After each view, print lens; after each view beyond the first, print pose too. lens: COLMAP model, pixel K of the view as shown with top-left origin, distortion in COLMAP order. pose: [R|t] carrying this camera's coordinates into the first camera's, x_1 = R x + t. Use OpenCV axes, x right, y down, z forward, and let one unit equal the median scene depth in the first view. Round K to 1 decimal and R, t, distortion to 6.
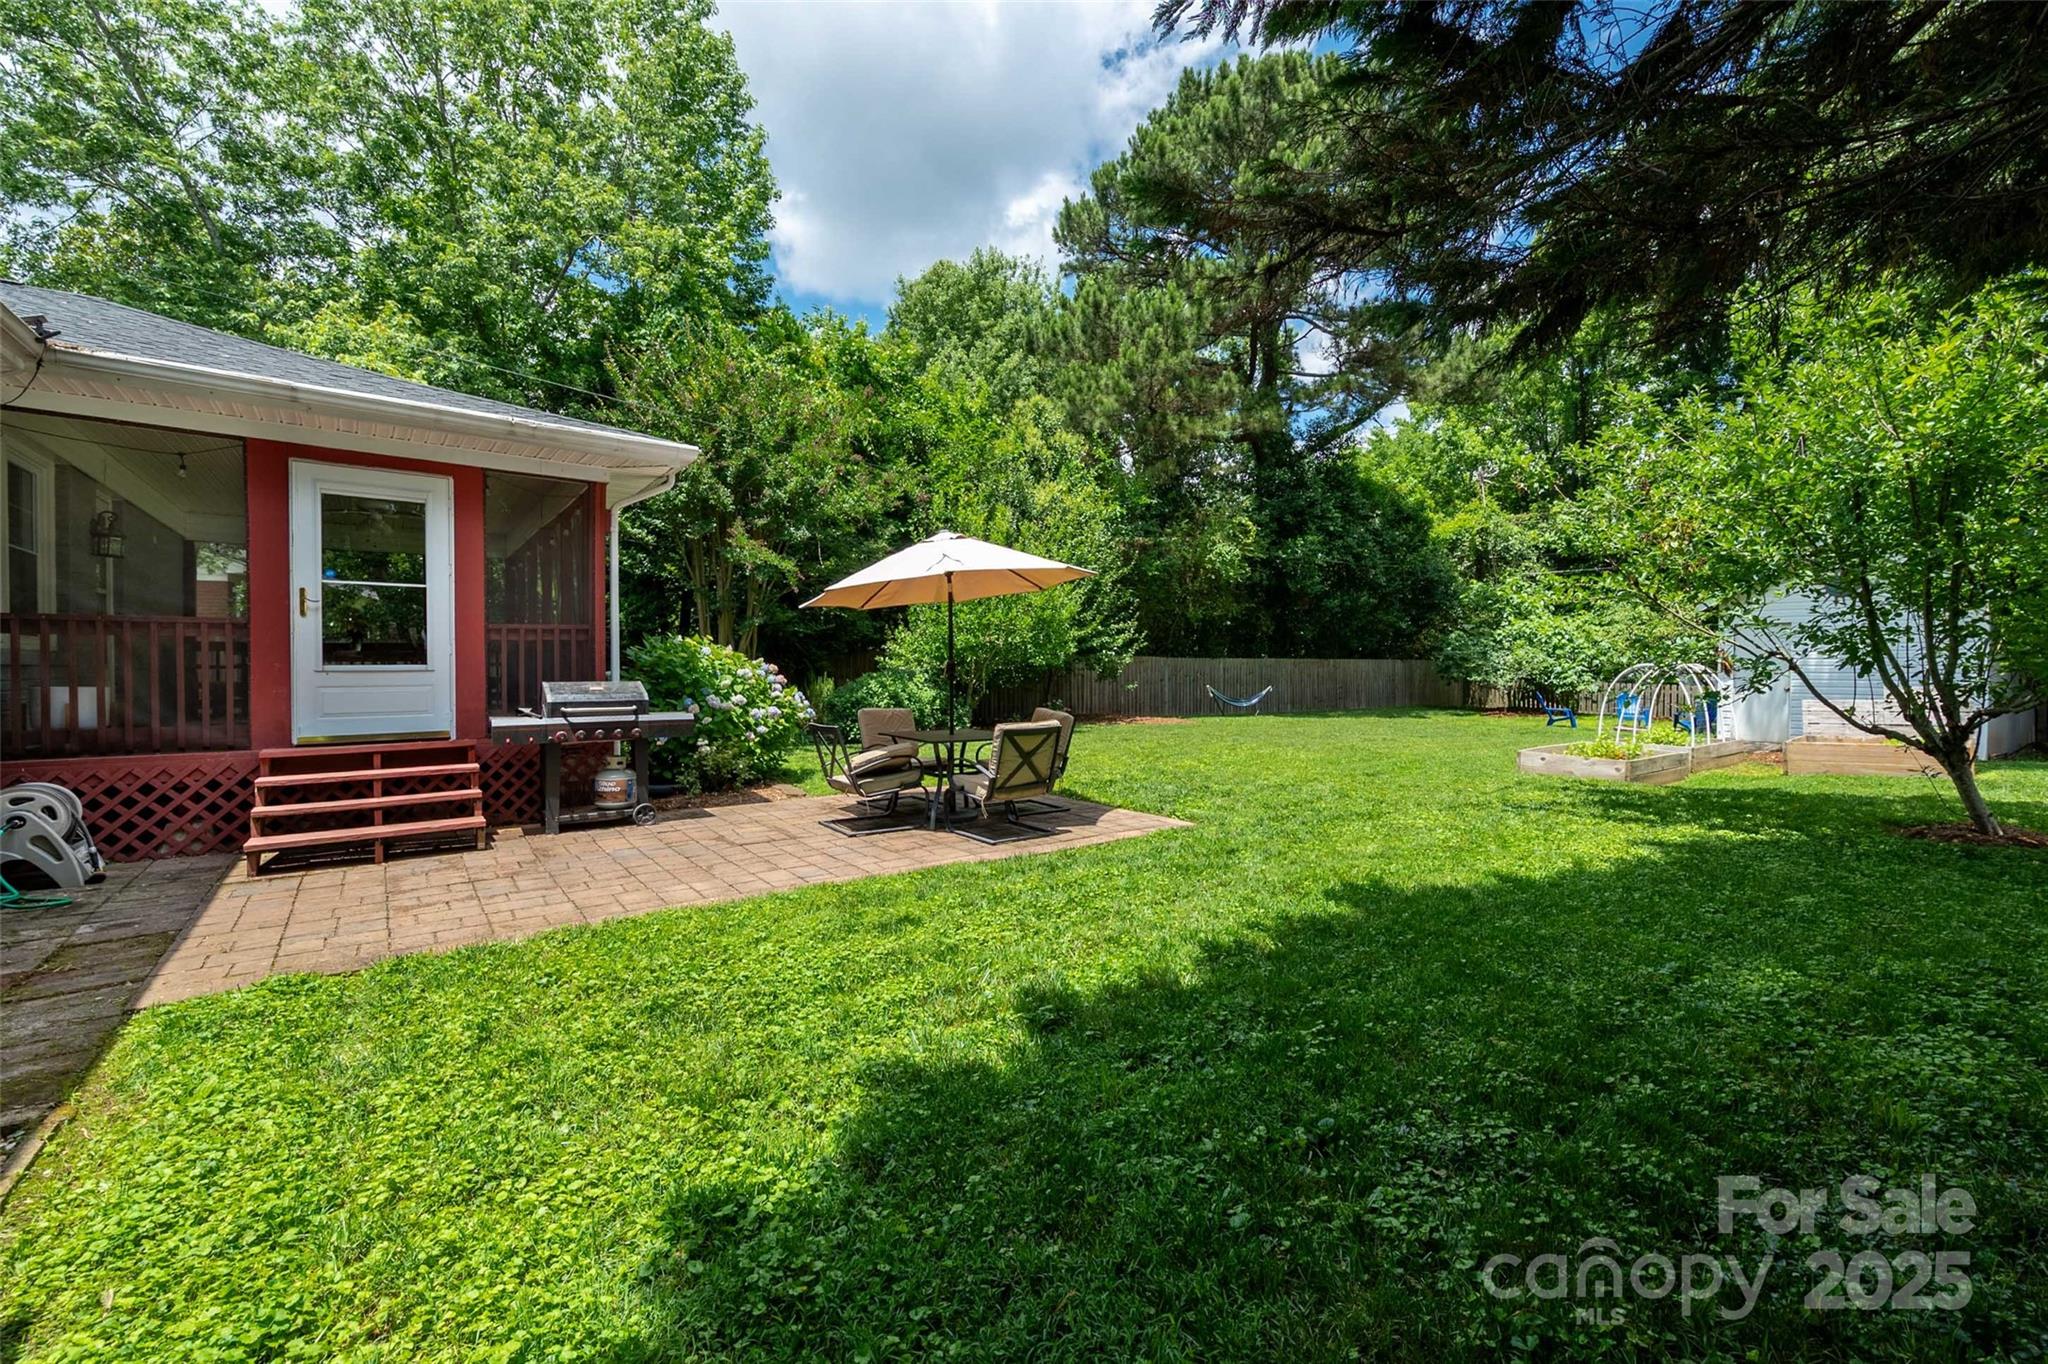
lens RADIAL K [[827.0, 0, 1024.8], [0, 827.0, 691.2], [0, 0, 1]] dist [-0.001508, -0.000279]
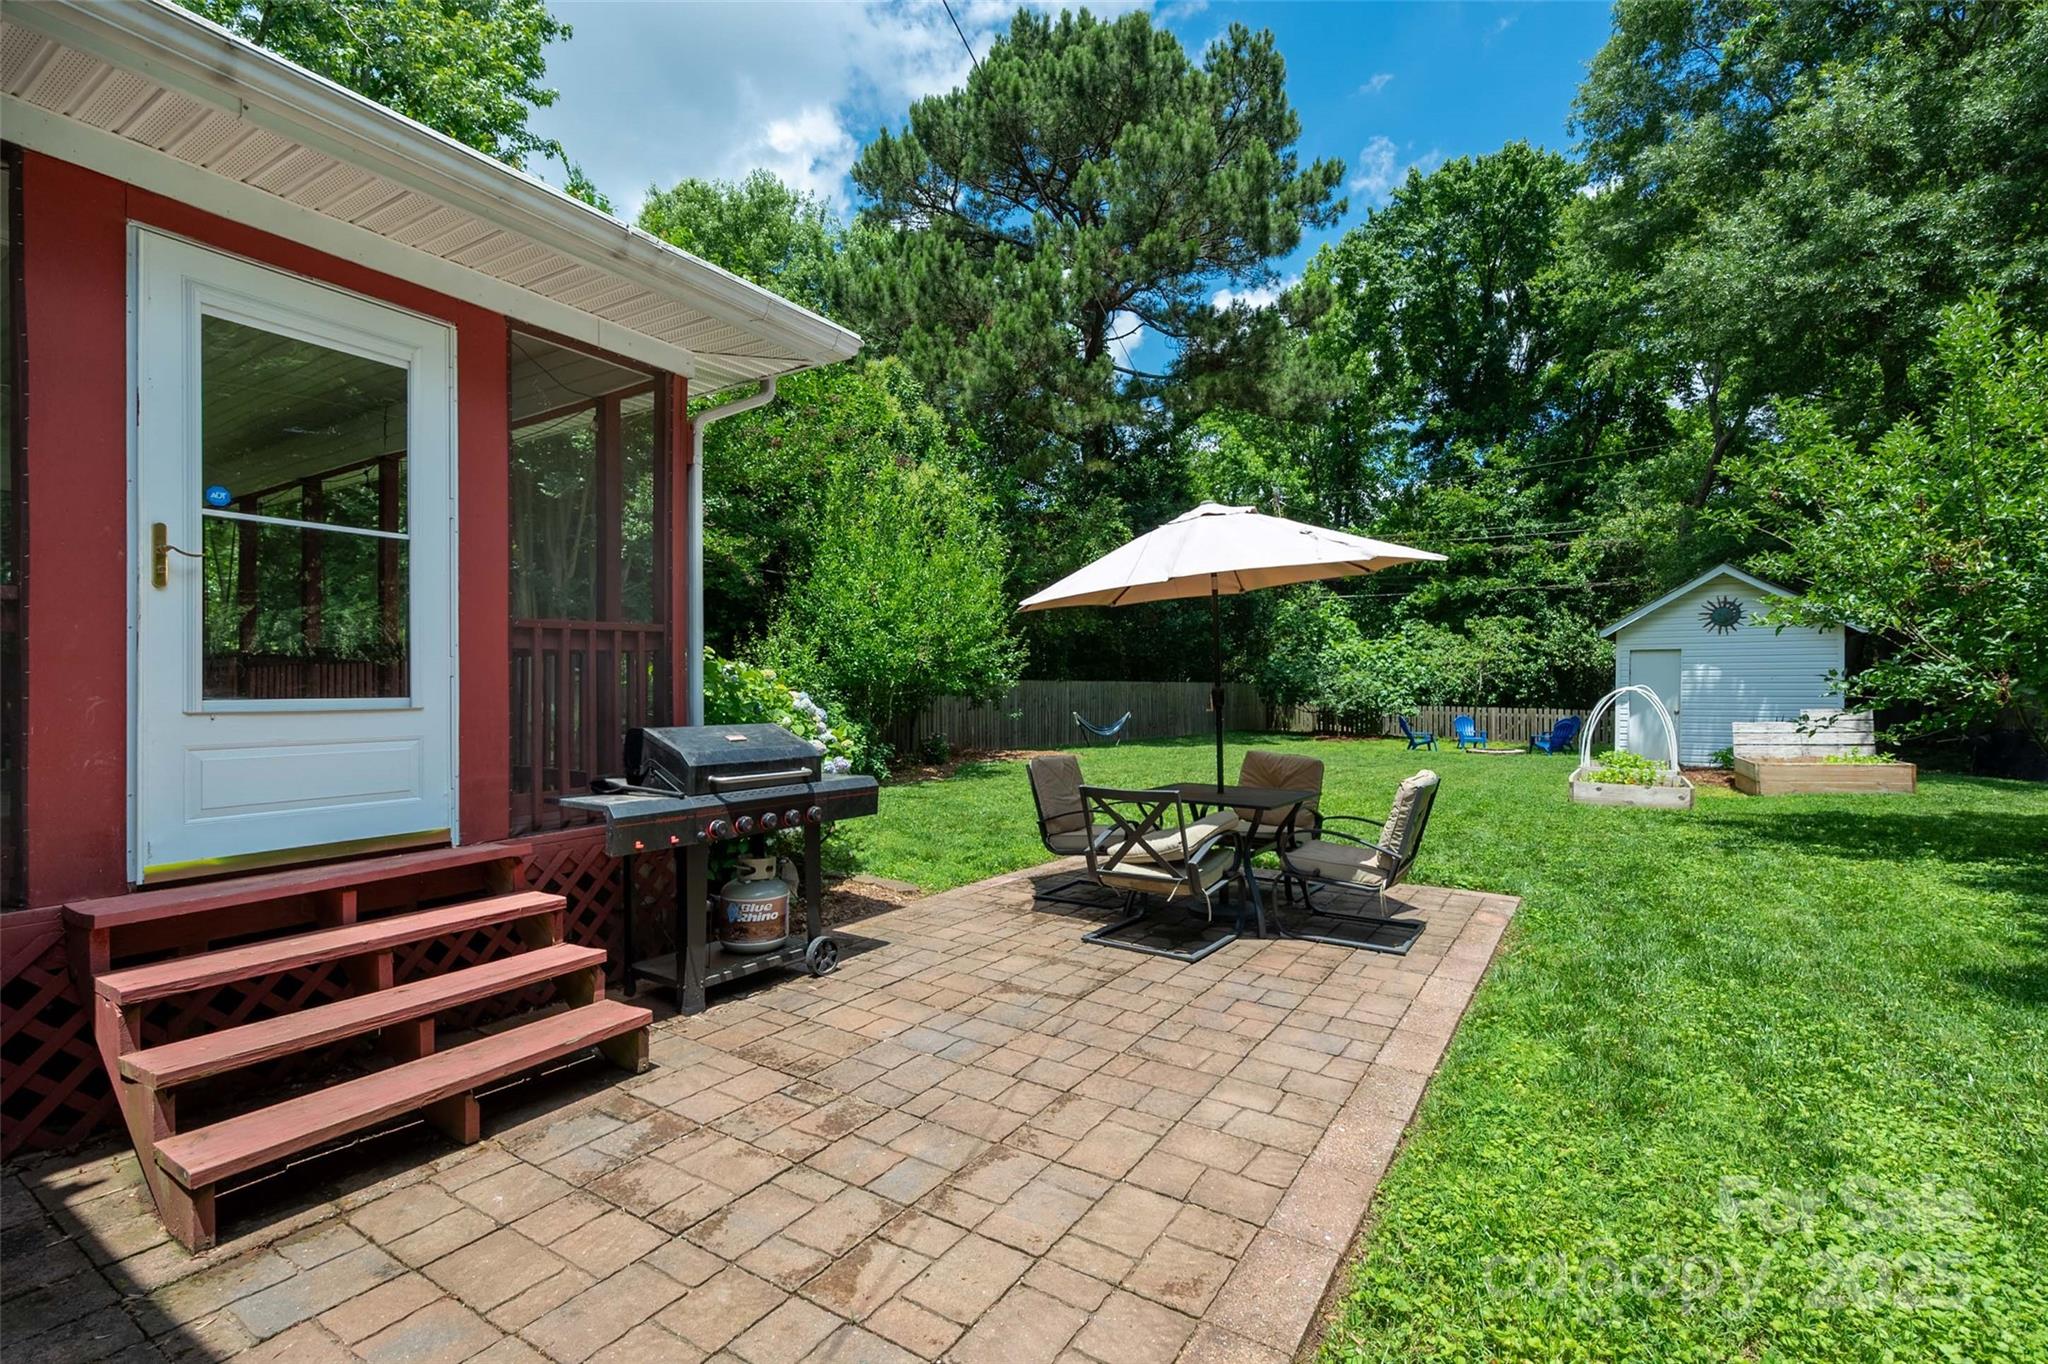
lens RADIAL K [[931.6, 0, 1031.3], [0, 931.6, 692.9], [0, 0, 1]] dist [0.002654, 0.000239]
pose [[0.940694, -0.003839, 0.339234, -0.562051], [0.012963, 0.999613, -0.024632, -0.016176], [-0.339008, 0.027569, 0.940380, 0.353446]]
